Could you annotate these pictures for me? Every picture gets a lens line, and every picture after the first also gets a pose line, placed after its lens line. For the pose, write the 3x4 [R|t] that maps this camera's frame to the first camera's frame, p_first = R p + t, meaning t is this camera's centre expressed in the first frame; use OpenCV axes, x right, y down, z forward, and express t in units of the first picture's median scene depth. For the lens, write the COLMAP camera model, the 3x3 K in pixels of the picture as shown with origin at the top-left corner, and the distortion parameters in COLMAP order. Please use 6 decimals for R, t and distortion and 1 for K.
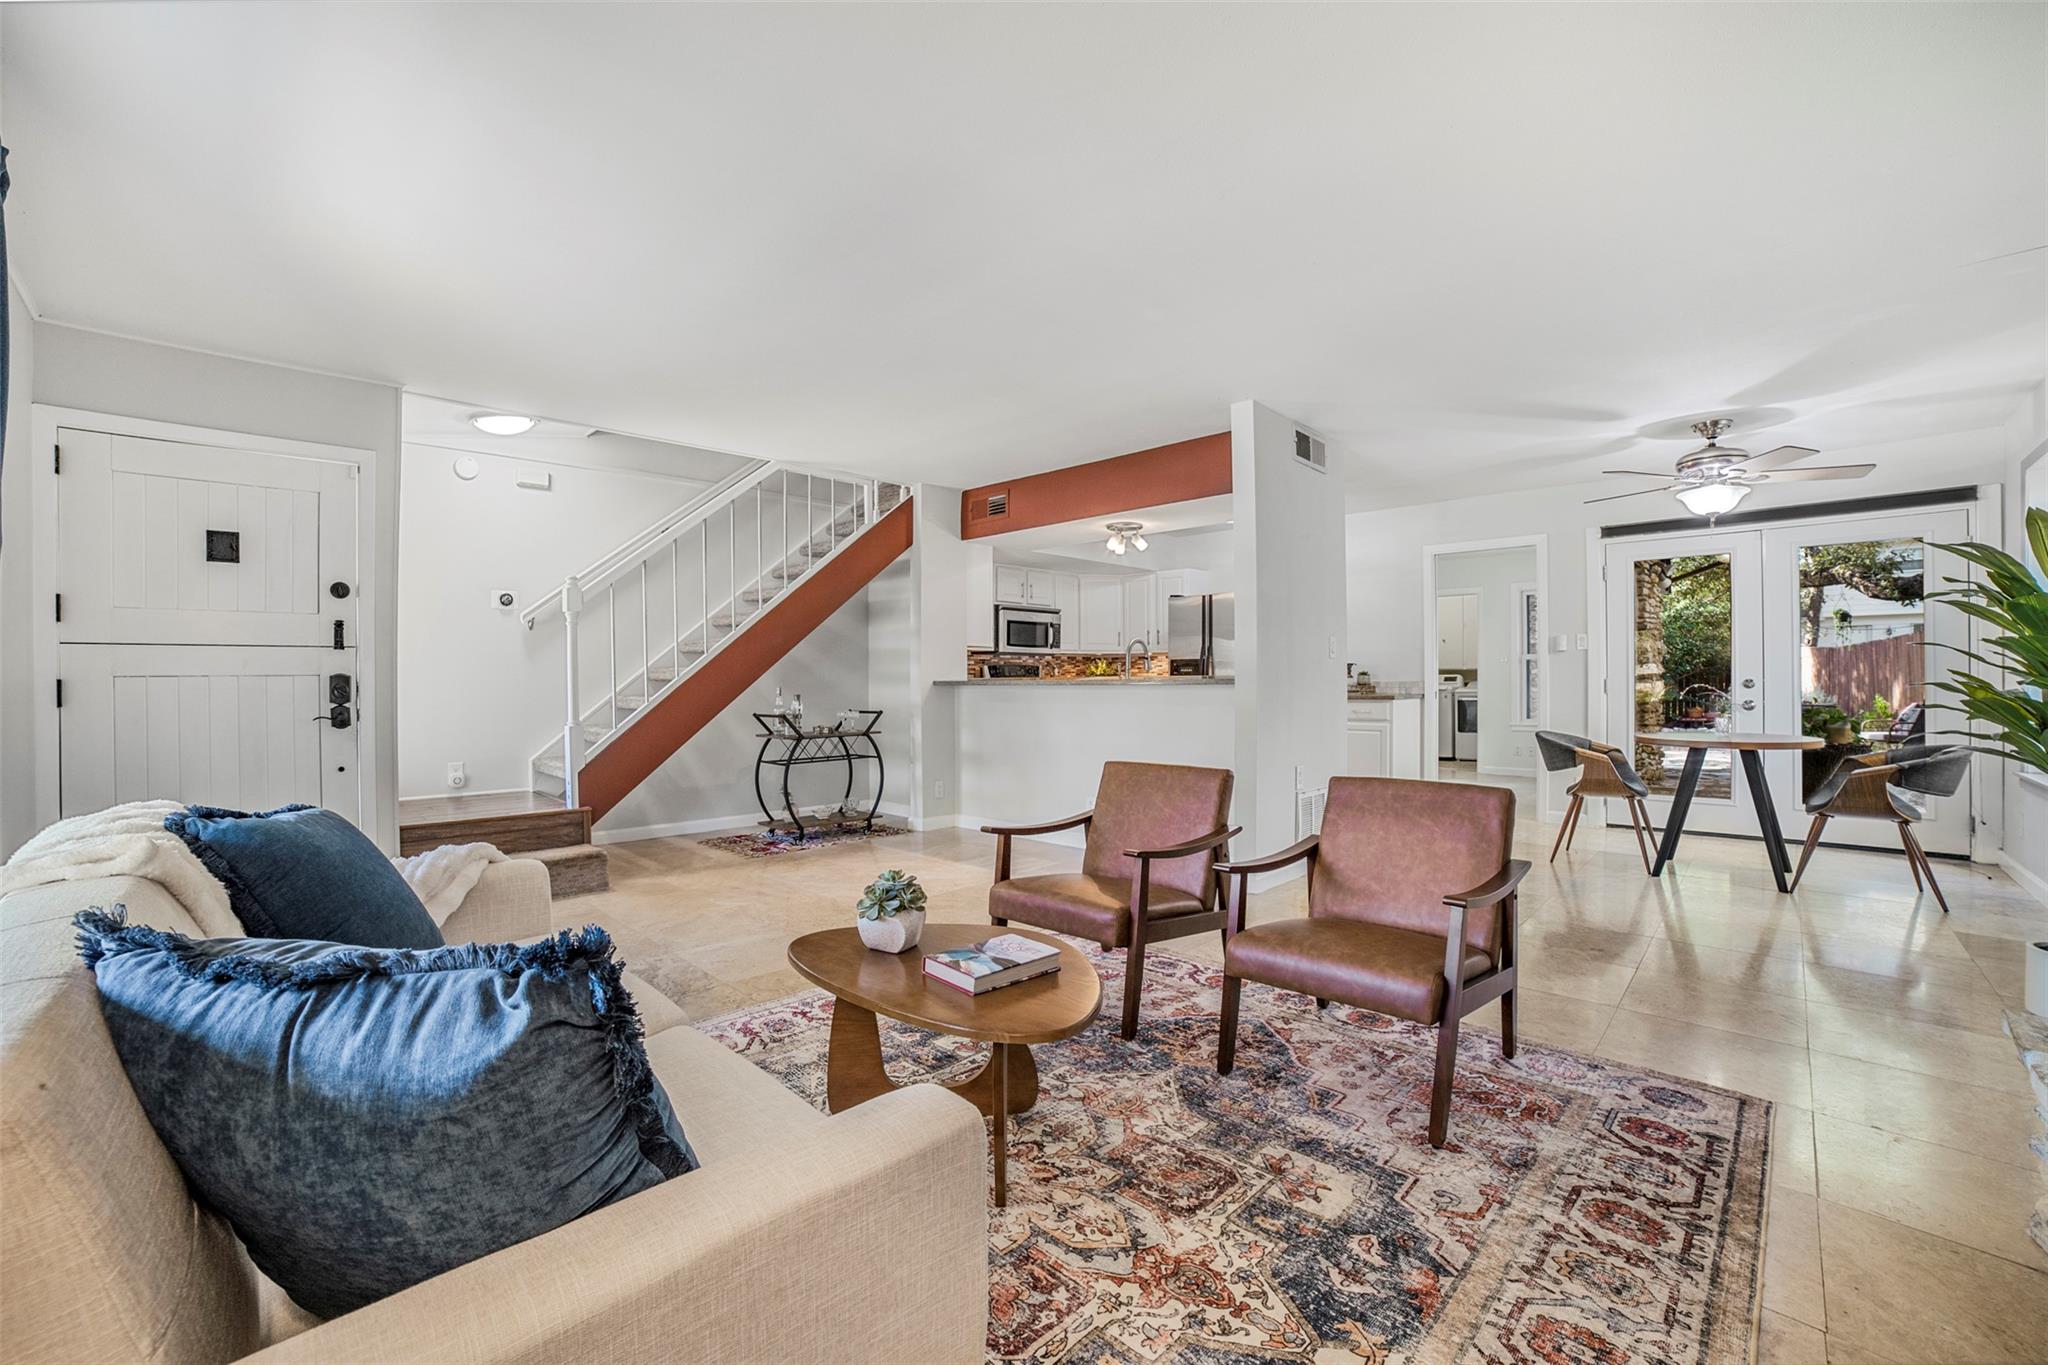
lens RADIAL K [[818.9, 0, 1012.7], [0, 818.9, 681.7], [0, 0, 1]] dist [-0.090949, 0.027148]
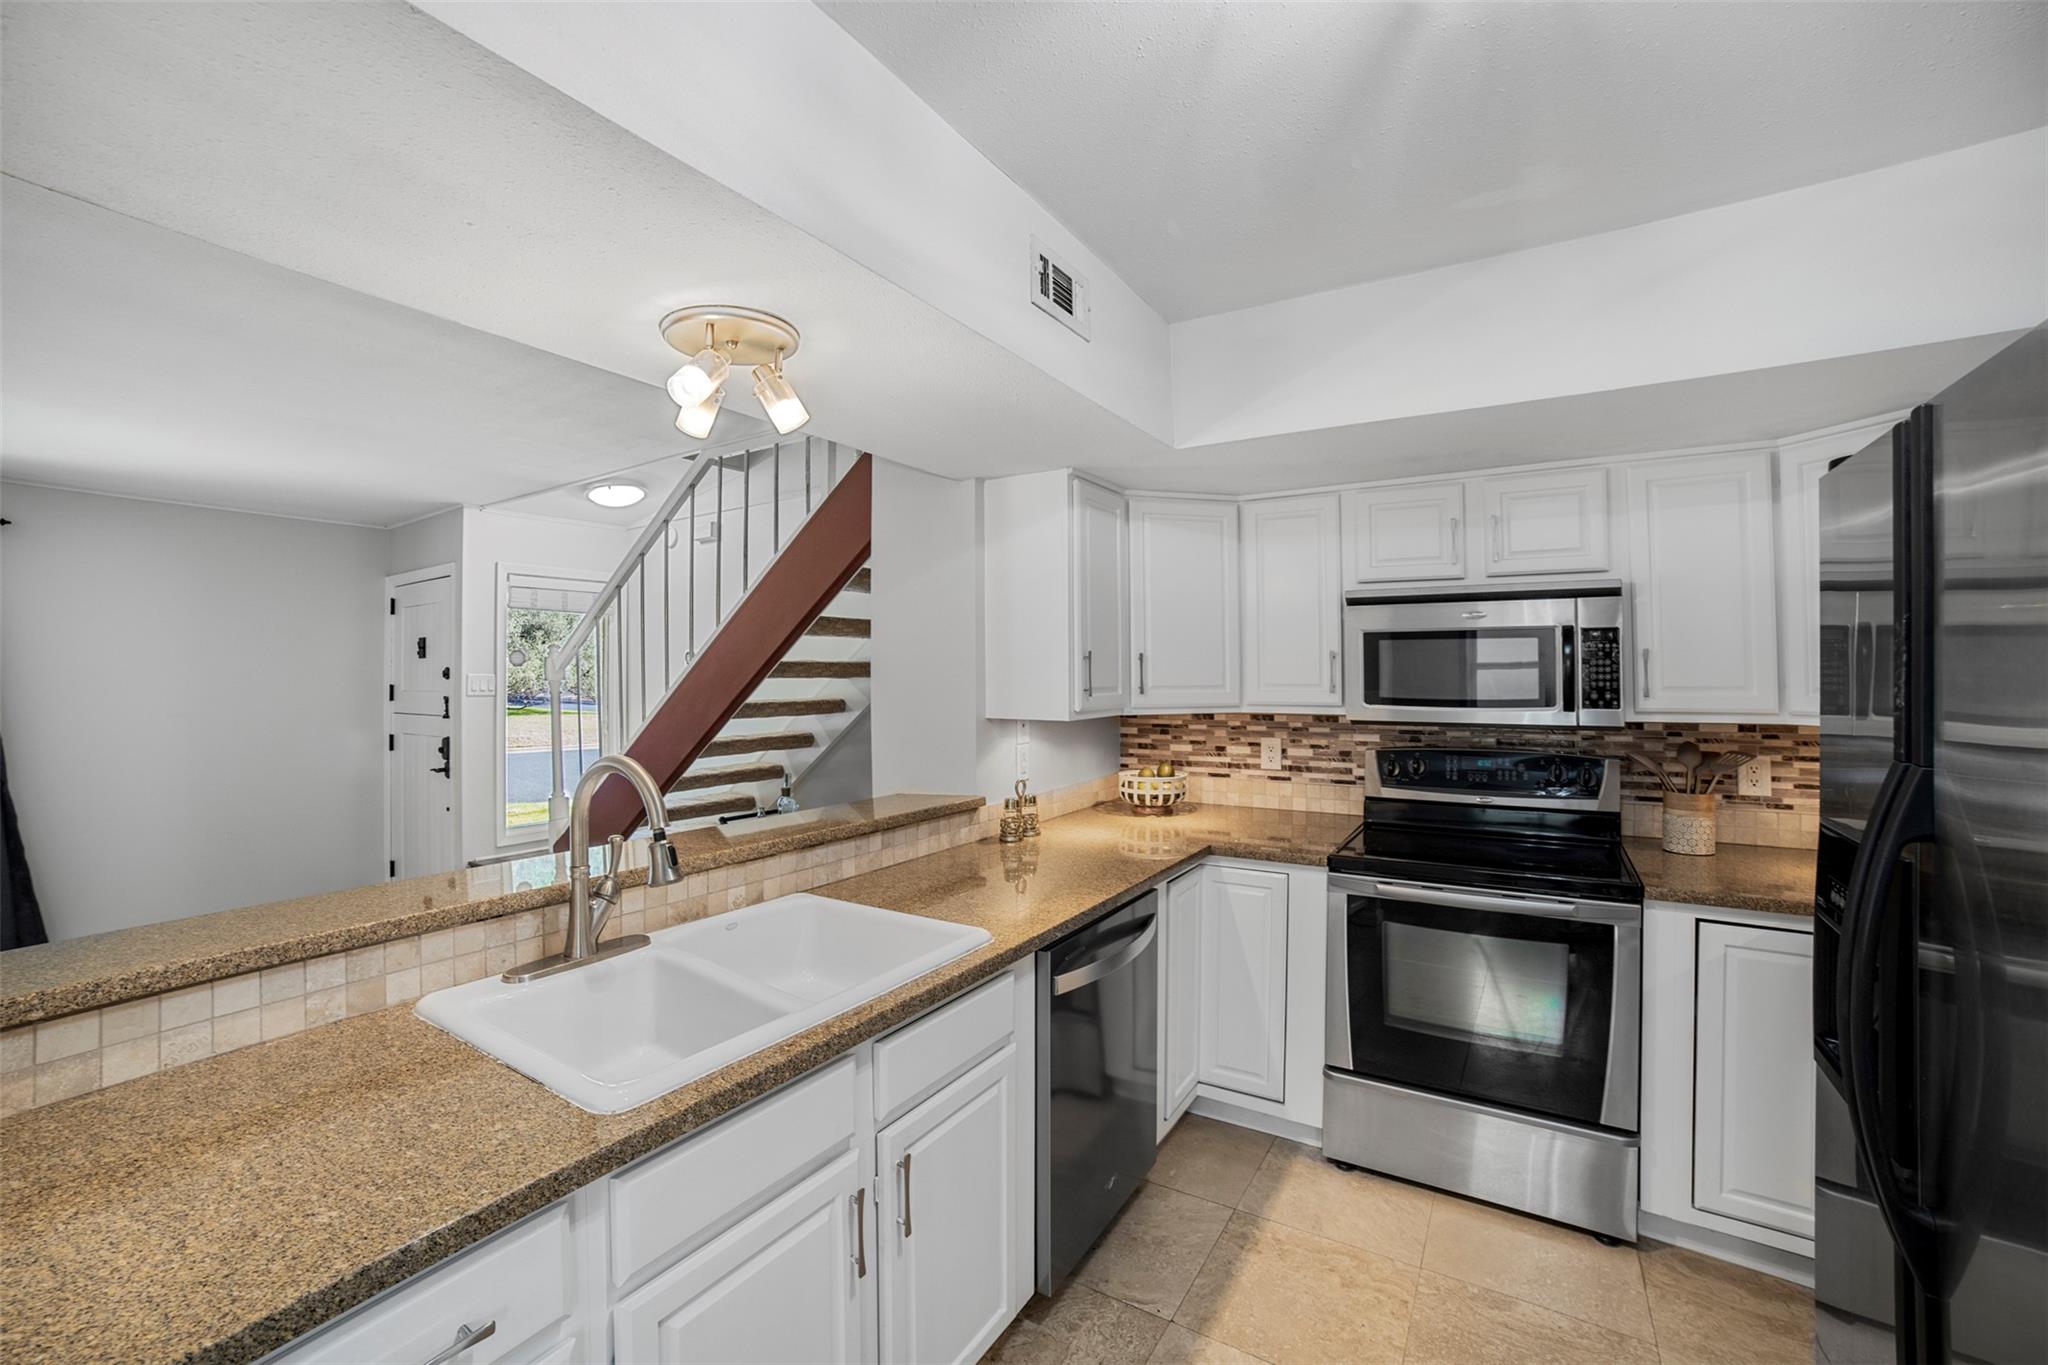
lens RADIAL K [[854.0, 0, 991.7], [0, 854.0, 657.7], [0, 0, 1]] dist [-0.103107, 0.038614]
pose [[0.196545, -0.014726, -0.980384, 0.816334], [-0.002716, 0.999875, -0.015564, -0.151311], [0.980491, 0.005722, 0.196480, 1.968833]]
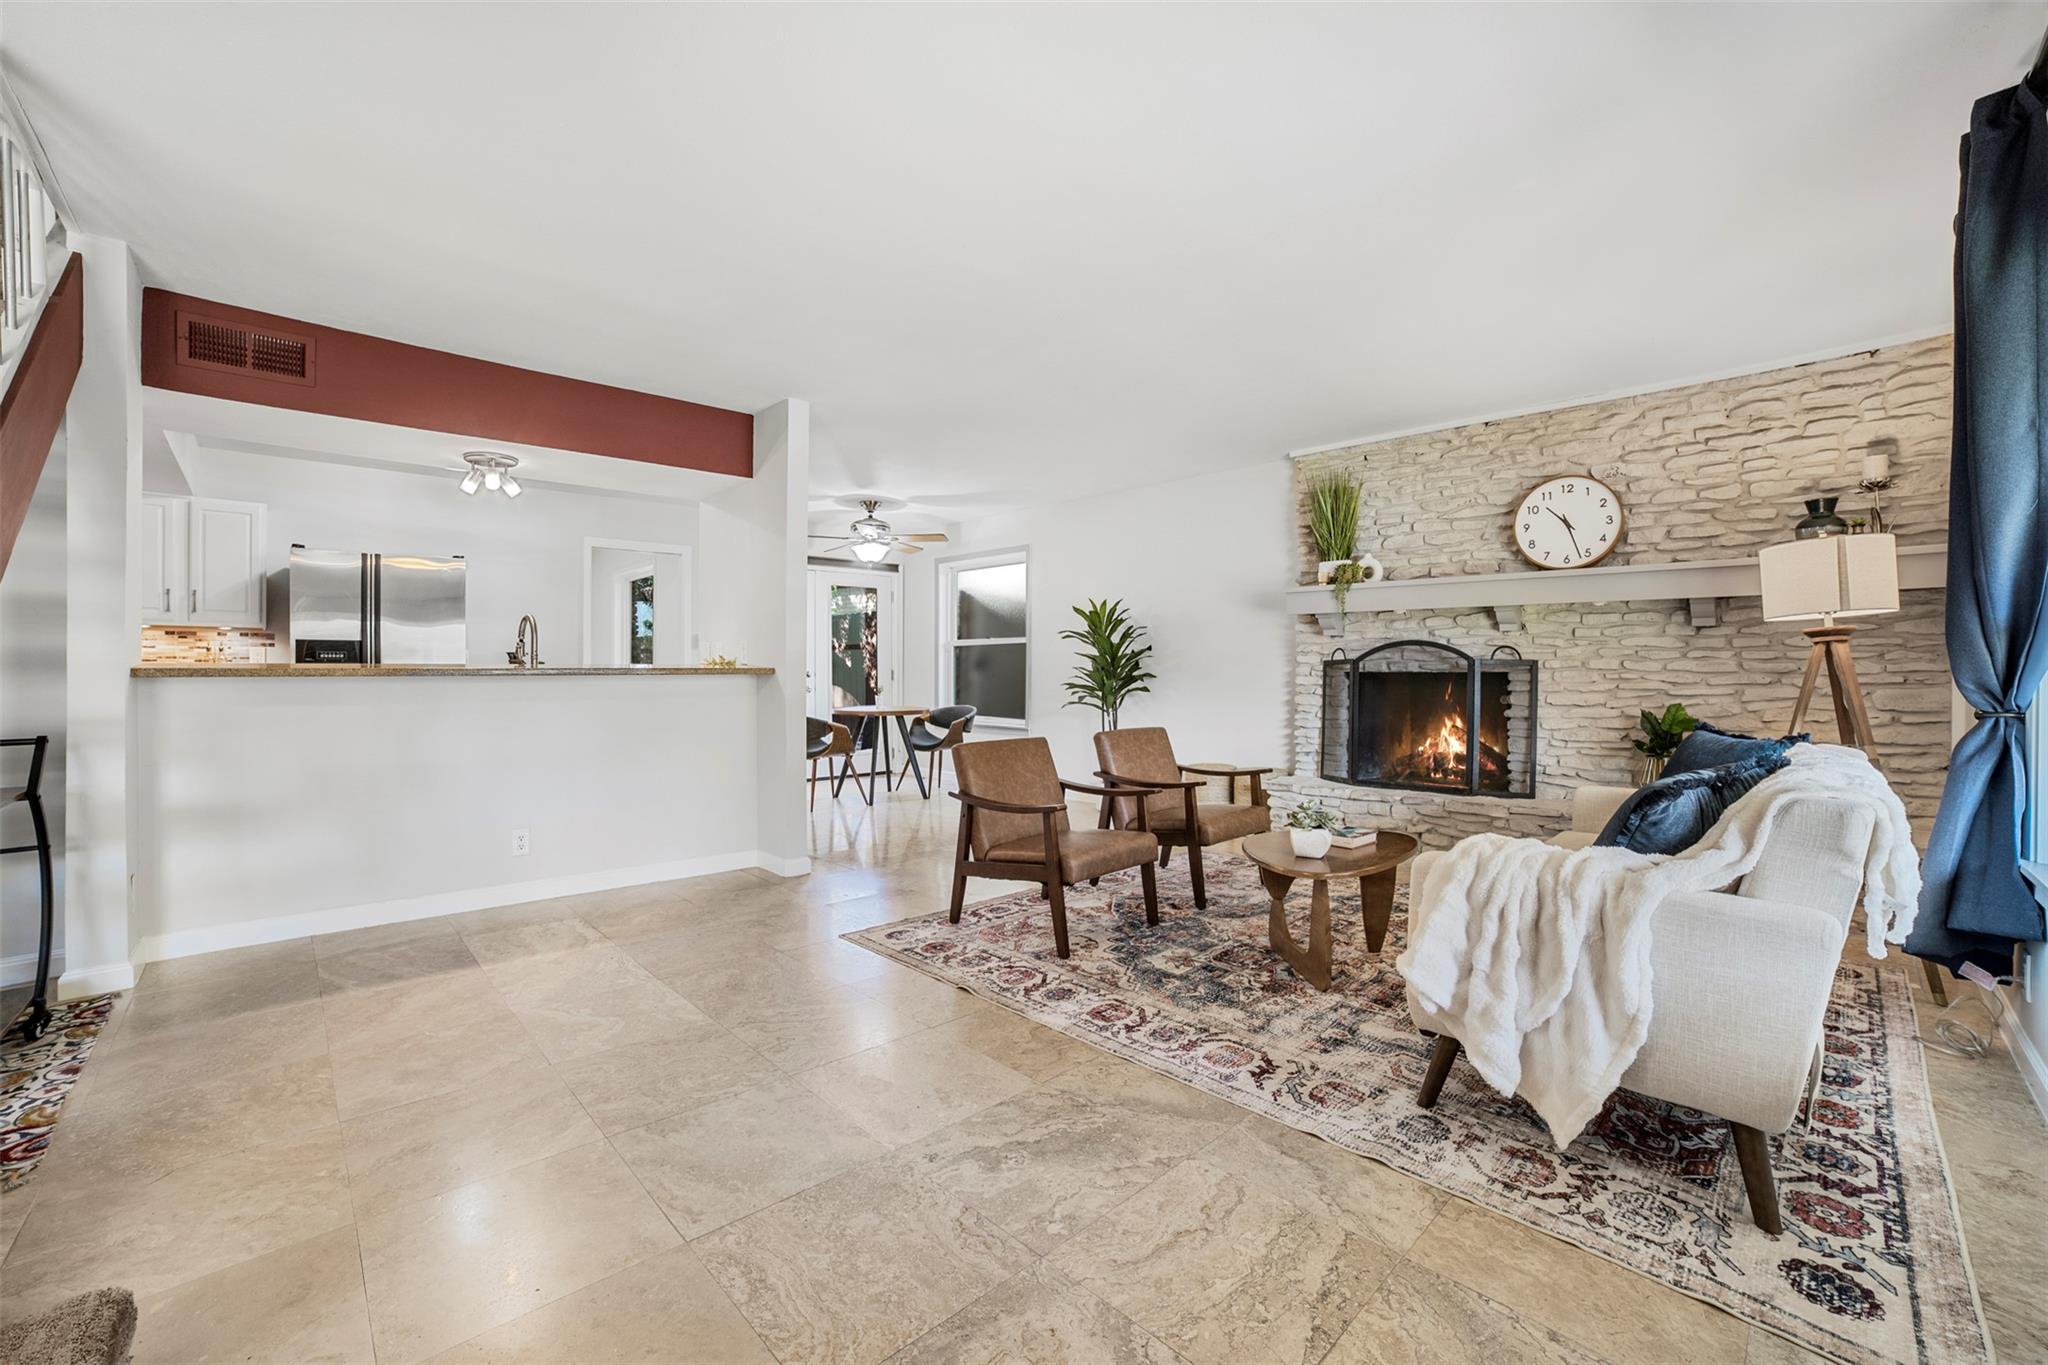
lens RADIAL K [[840.1, 0, 996.9], [0, 840.1, 652.8], [0, 0, 1]] dist [-0.090187, 0.029911]
pose [[0.063051, 0.024042, 0.997721, -1.065992], [0.003612, 0.999698, -0.024318, 0.004104], [-0.998004, 0.005137, 0.062945, 0.947744]]
